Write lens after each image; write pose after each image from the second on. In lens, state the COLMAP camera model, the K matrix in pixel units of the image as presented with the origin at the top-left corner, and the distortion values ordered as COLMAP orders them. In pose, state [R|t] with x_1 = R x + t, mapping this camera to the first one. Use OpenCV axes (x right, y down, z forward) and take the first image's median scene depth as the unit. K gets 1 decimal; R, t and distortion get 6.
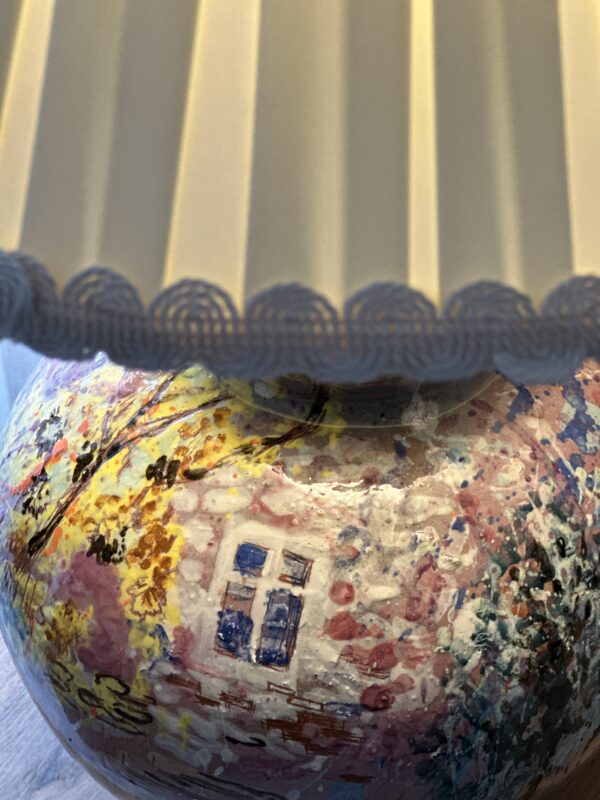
lens RADIAL K [[1781.3, 0, 298.9], [0, 1781.3, 365.7], [0, 0, 1]] dist [-0.076579, 2.629828]
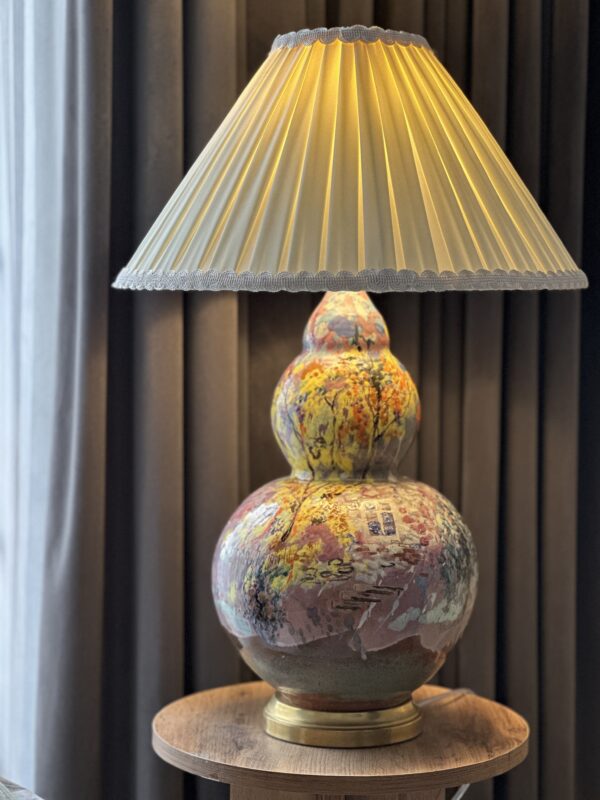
lens RADIAL K [[1783.9, 0, 300.0], [0, 1783.9, 400.0], [0, 0, 1]] dist [-0.218866, 0.202251]
pose [[0.858740, -0.022329, 0.511925, -1.599723], [0.343805, 0.765901, -0.543317, 1.504673], [-0.379952, 0.642571, 0.665387, -1.001913]]
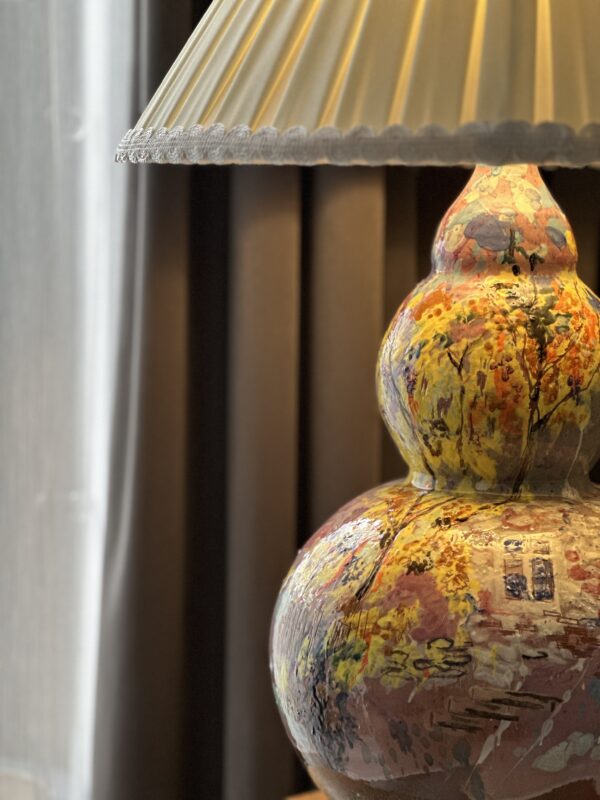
lens RADIAL K [[1781.3, 0, 298.9], [0, 1781.3, 365.7], [0, 0, 1]] dist [-0.076579, 2.629828]
pose [[0.954134, -0.008794, 0.299250, -0.710723], [0.190015, 0.790216, -0.582626, 0.900324], [-0.231348, 0.612766, 0.755643, -0.318959]]
